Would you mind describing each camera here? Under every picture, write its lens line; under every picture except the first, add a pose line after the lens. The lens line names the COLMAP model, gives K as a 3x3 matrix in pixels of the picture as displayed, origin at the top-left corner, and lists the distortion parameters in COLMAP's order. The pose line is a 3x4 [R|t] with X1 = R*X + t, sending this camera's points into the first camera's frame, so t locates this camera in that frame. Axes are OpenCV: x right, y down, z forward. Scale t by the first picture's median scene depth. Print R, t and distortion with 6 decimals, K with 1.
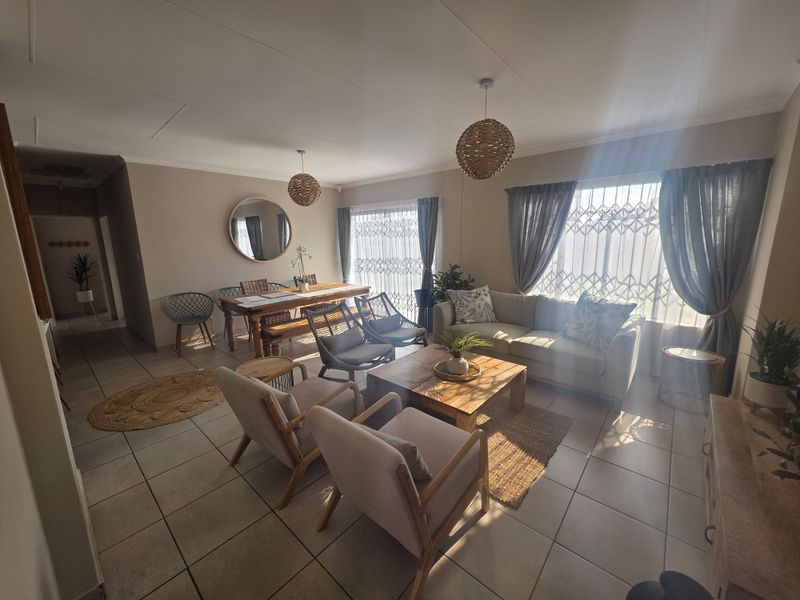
lens RADIAL K [[321.8, 0, 400.0], [0, 321.8, 300.0], [0, 0, 1]] dist [-0.000738, -0.000046]
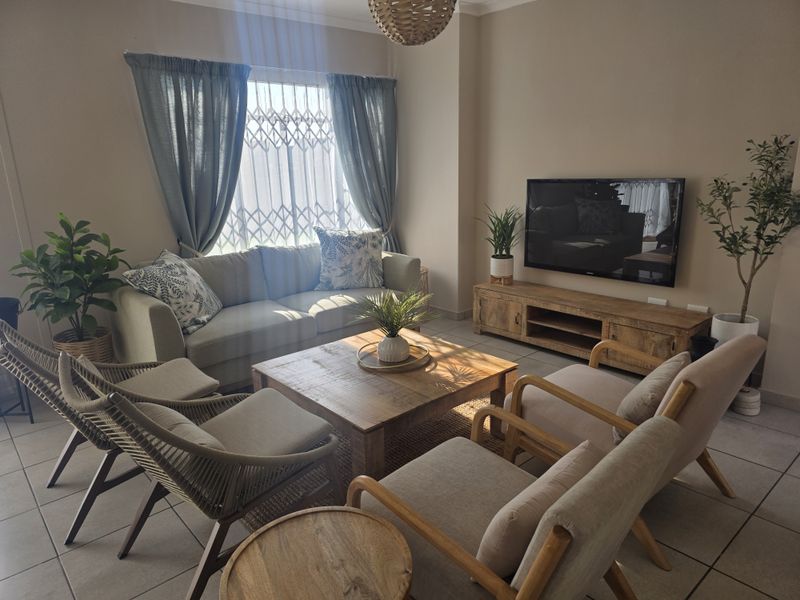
lens RADIAL K [[530.2, 0, 400.0], [0, 530.2, 300.0], [0, 0, 1]] dist [0.191948, -0.001177]
pose [[0.131809, -0.255959, 0.957659, -0.688486], [0.216283, 0.950238, 0.224207, -0.111510], [-0.967392, 0.177573, 0.180610, 0.636742]]
